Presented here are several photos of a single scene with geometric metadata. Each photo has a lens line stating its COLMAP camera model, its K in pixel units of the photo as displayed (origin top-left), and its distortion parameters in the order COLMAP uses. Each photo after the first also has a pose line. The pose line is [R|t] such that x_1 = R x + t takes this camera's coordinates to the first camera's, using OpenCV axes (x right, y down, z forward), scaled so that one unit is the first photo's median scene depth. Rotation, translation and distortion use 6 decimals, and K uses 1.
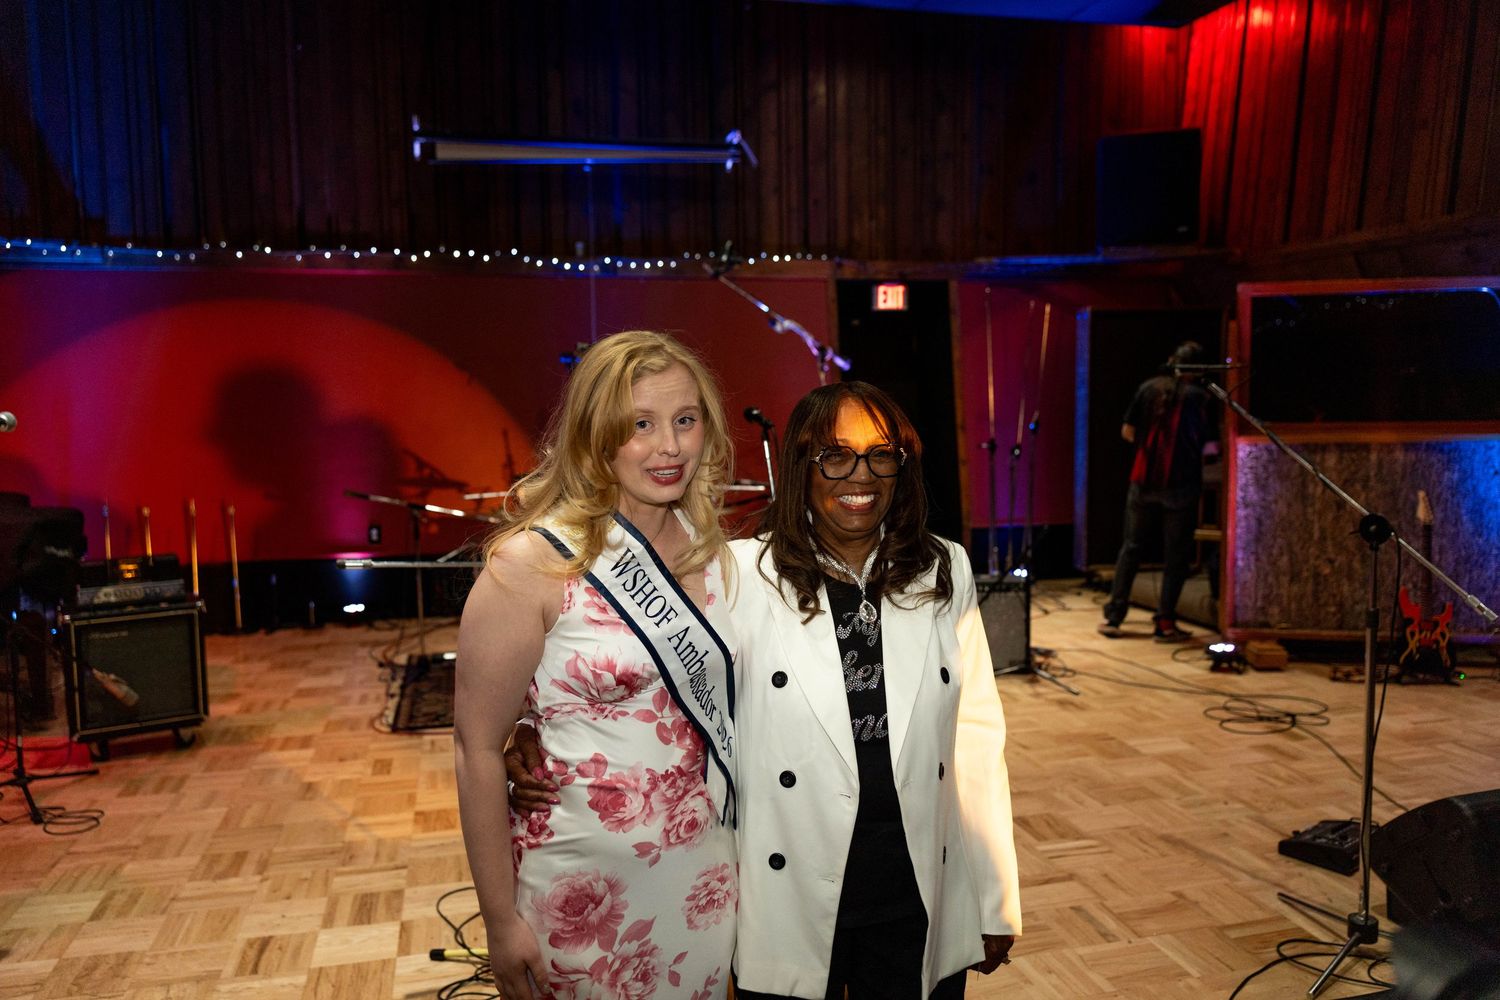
lens RADIAL K [[1138.4, 0, 790.8], [0, 1138.4, 496.2], [0, 0, 1]] dist [0.026794, -0.000108]
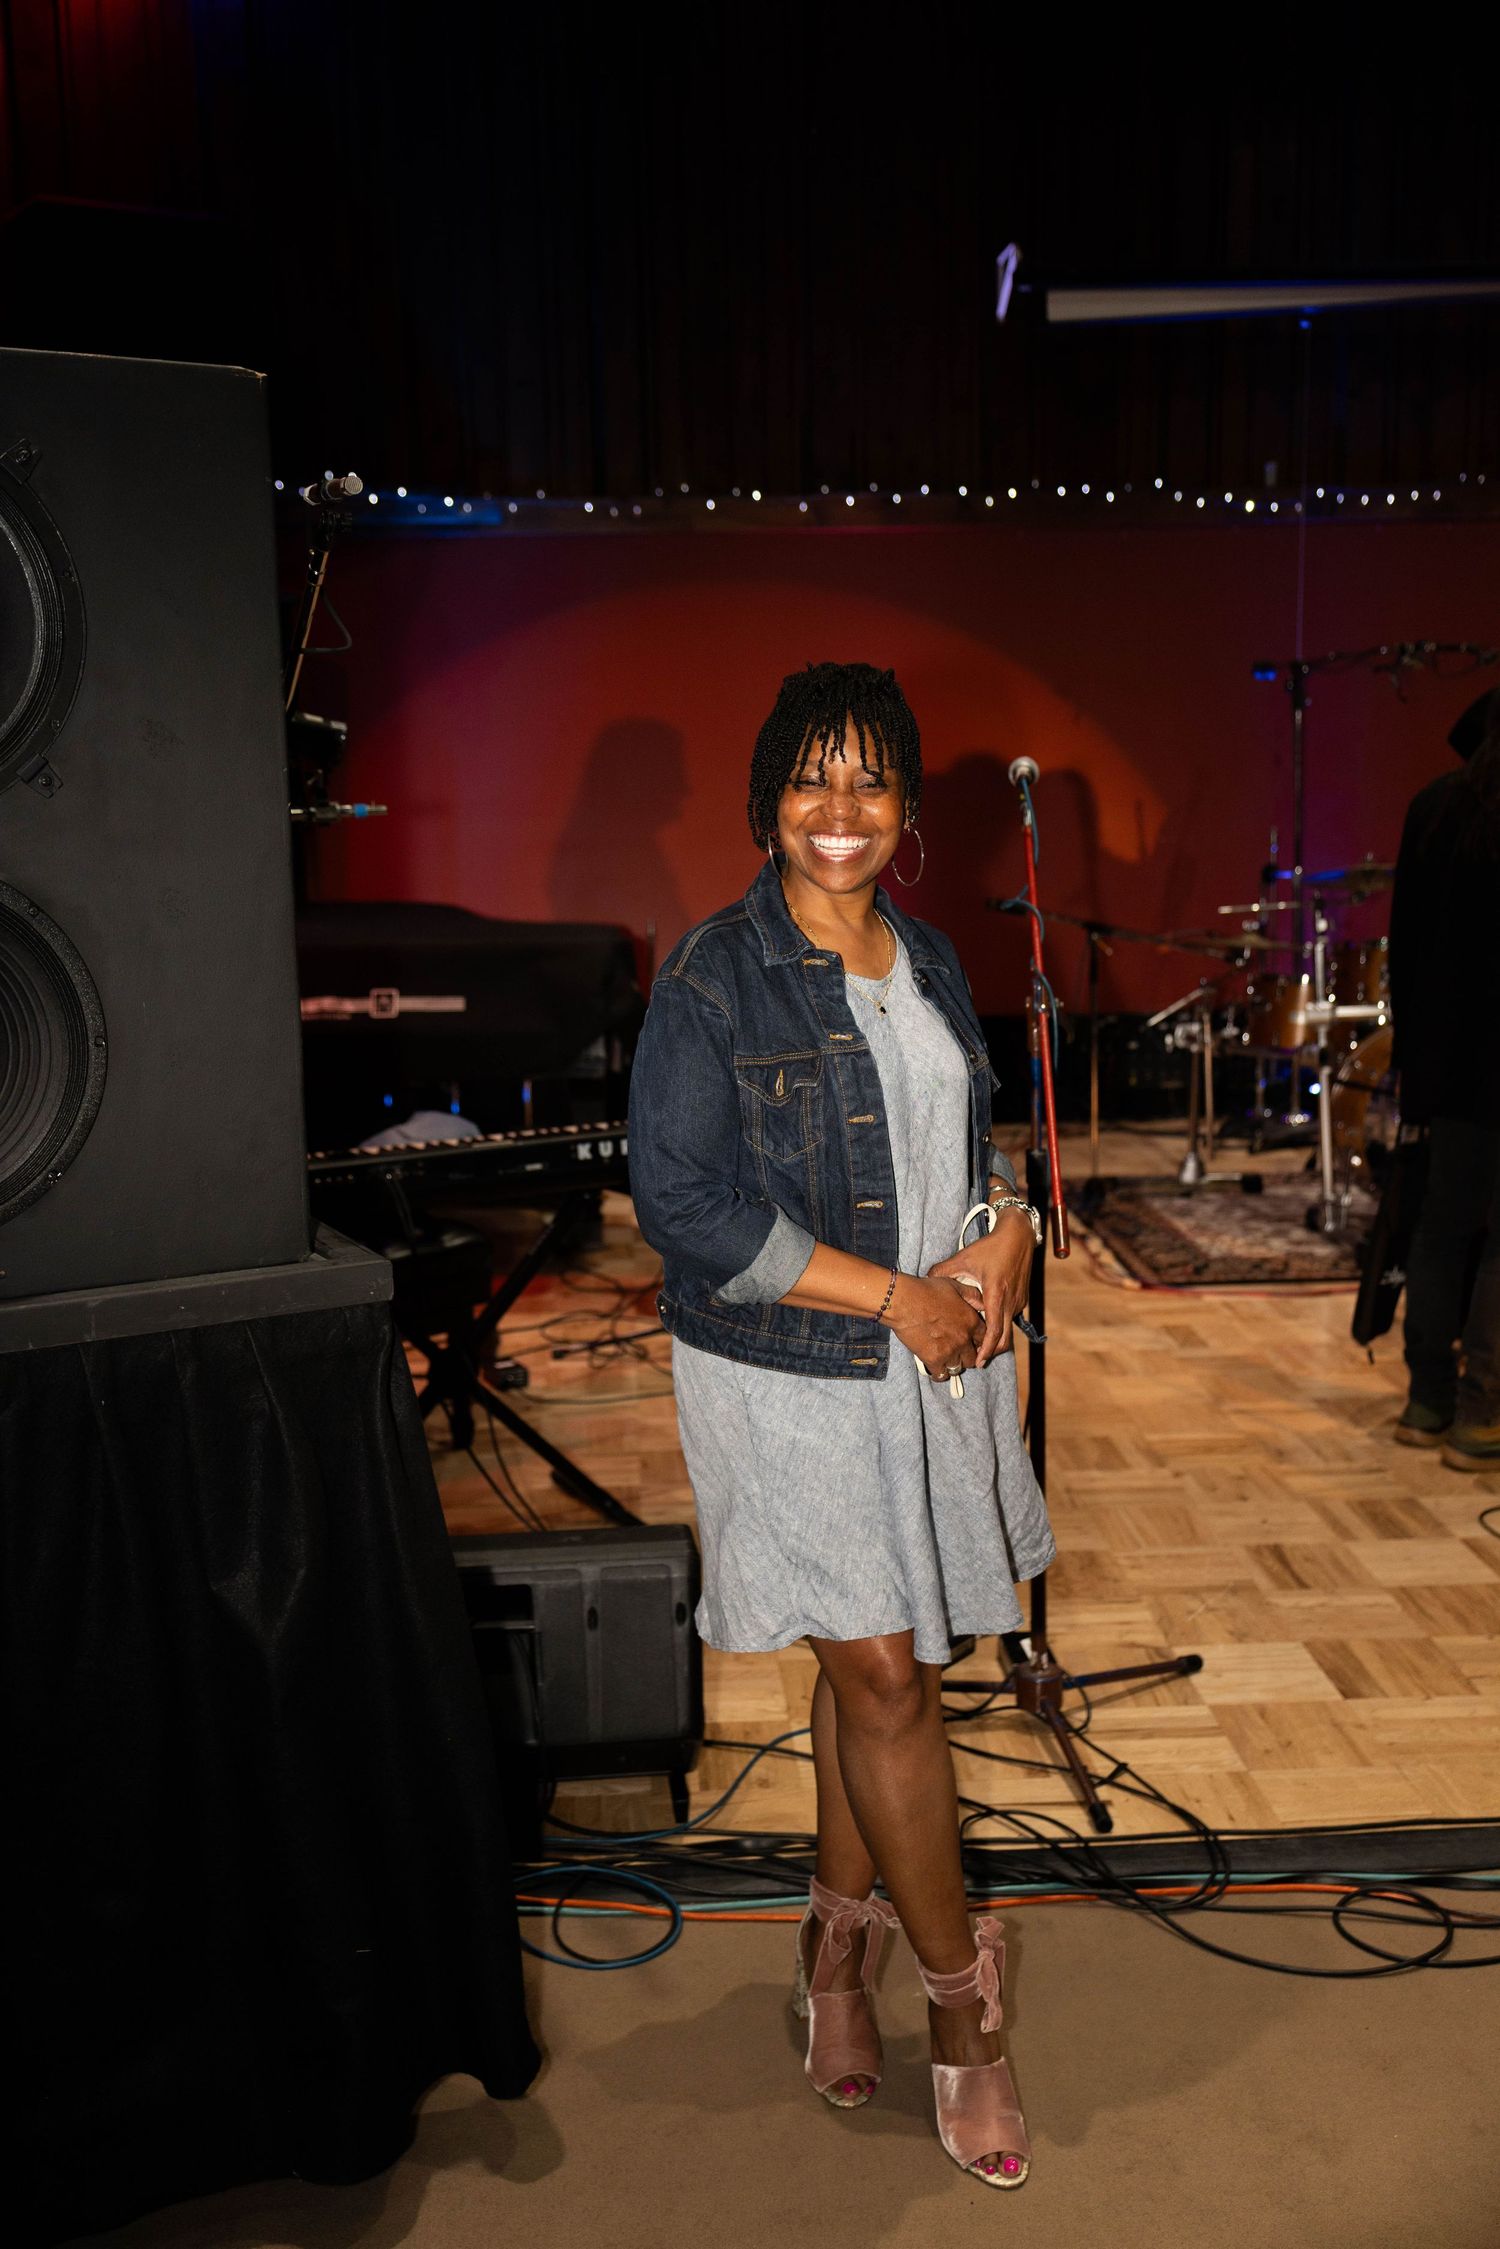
lens RADIAL K [[2232.1, 0, 745.1], [0, 2232.1, 1120.6], [0, 0, 1]] dist [0.114000, -0.119073]
pose [[0.986364, 0.022628, -0.163014, -0.253259], [-0.009553, 0.996705, 0.080549, 0.012866], [0.164299, -0.077893, 0.983330, -0.160592]]
